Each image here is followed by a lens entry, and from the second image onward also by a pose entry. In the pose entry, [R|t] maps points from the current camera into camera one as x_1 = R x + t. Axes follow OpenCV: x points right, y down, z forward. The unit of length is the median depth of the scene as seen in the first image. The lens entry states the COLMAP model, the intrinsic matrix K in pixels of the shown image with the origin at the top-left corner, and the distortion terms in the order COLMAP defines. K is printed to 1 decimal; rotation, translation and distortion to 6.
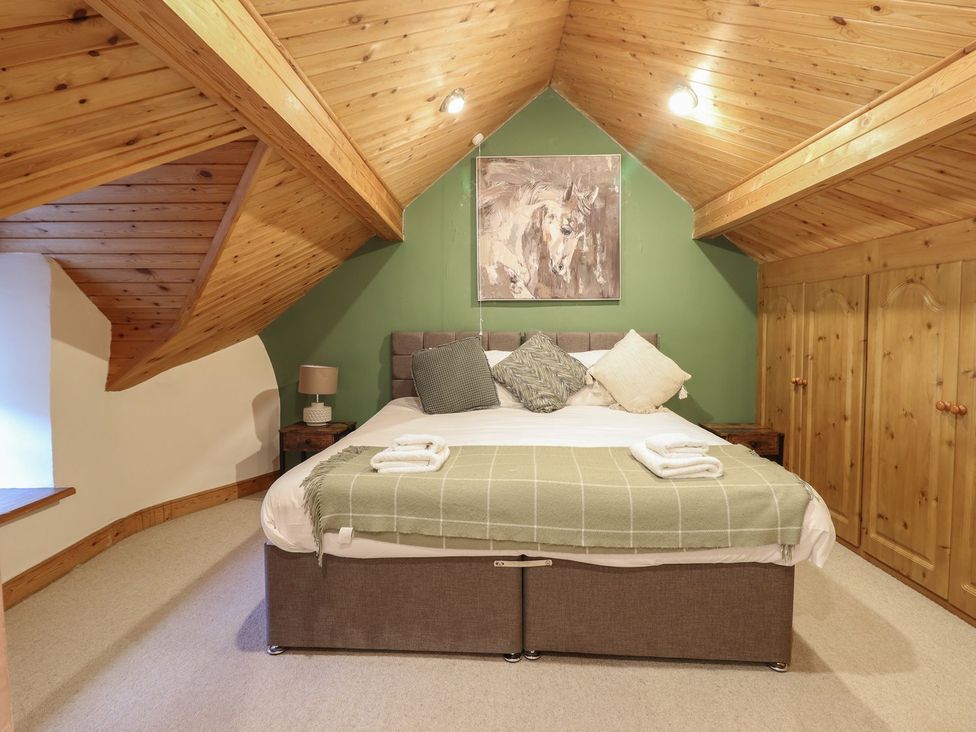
lens RADIAL K [[509.6, 0, 485.3], [0, 509.6, 349.6], [0, 0, 1]] dist [-0.002670, -0.011756]
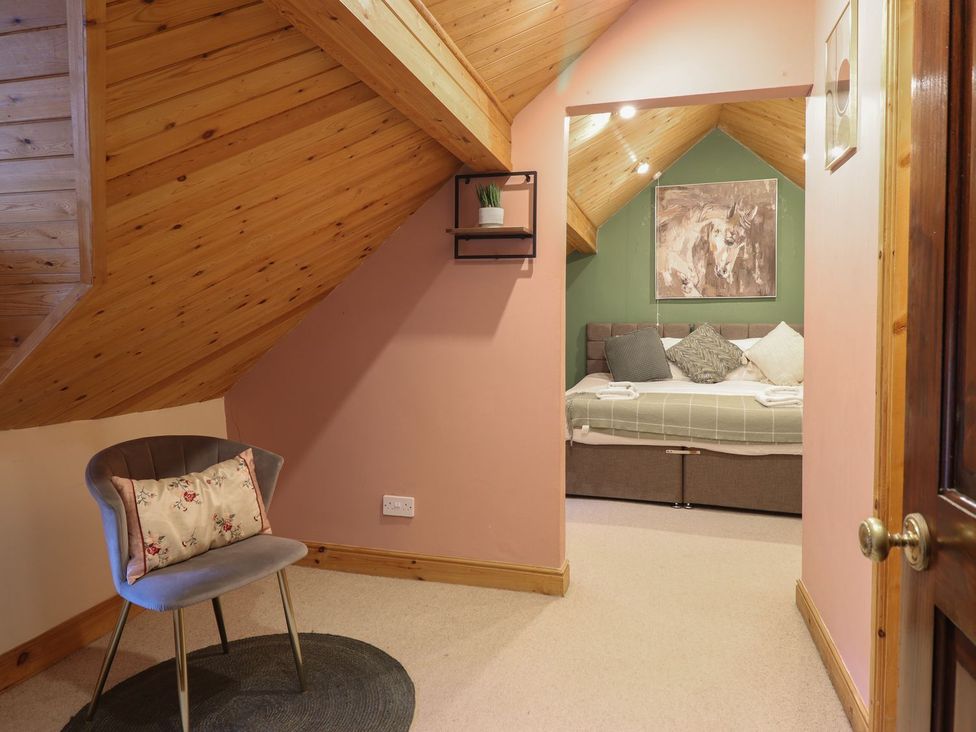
lens RADIAL K [[657.9, 0, 488.5], [0, 657.9, 347.3], [0, 0, 1]] dist [0.008710, -0.001416]
pose [[0.968499, 0.010452, -0.248798, -0.011125], [-0.010661, 0.999943, 0.000506, 0.040216], [0.248789, 0.002162, 0.968555, -0.976223]]
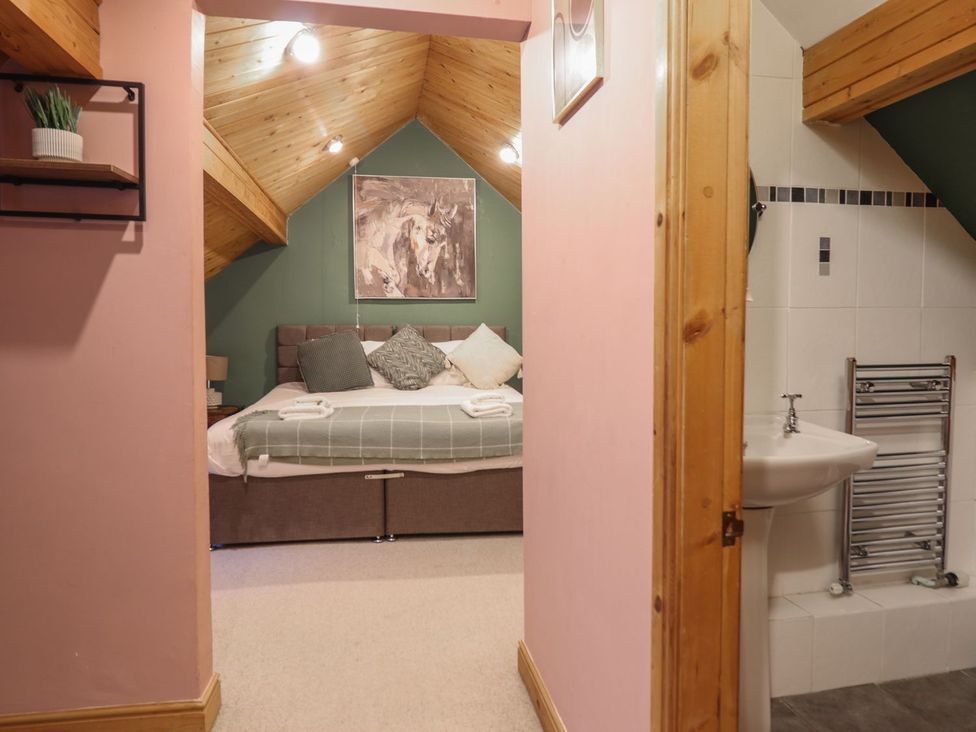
lens RADIAL K [[612.8, 0, 491.8], [0, 612.8, 348.1], [0, 0, 1]] dist [0.005768, -0.013853]
pose [[0.980133, -0.006176, 0.198243, 0.018576], [0.006256, 0.999980, 0.000225, 0.025877], [-0.198240, 0.001020, 0.980153, -0.598909]]
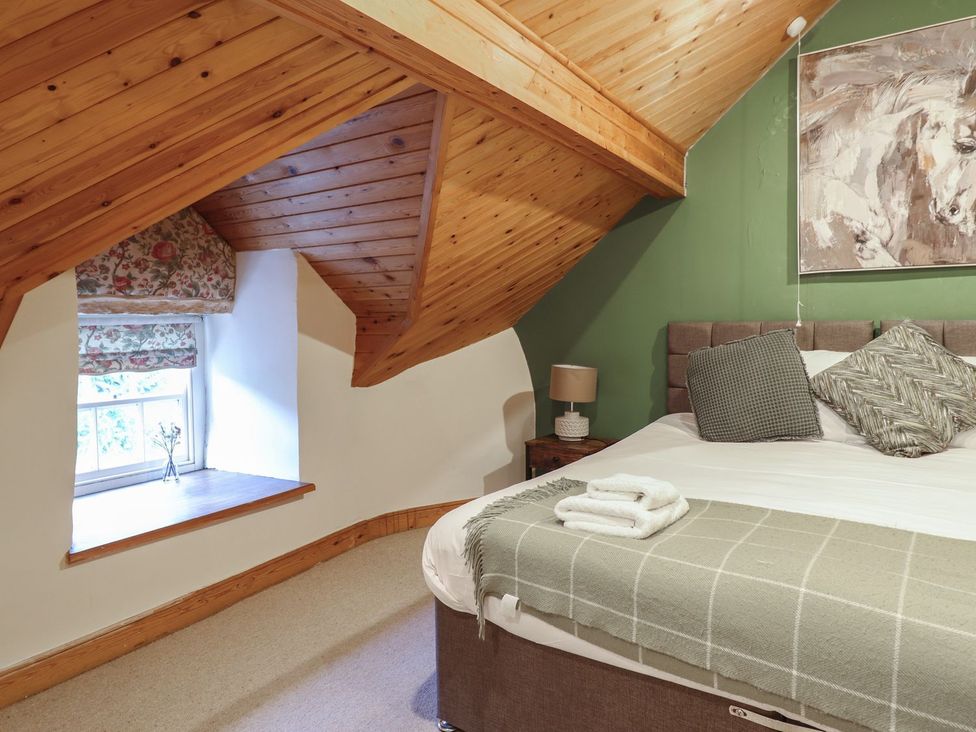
lens RADIAL K [[612.8, 0, 497.7], [0, 612.8, 348.5], [0, 0, 1]] dist [0.005768, -0.013853]
pose [[0.845411, 0.014688, -0.533915, 0.114824], [-0.008761, 0.999869, 0.013633, -0.009990], [0.534045, -0.006848, 0.845428, 0.167936]]
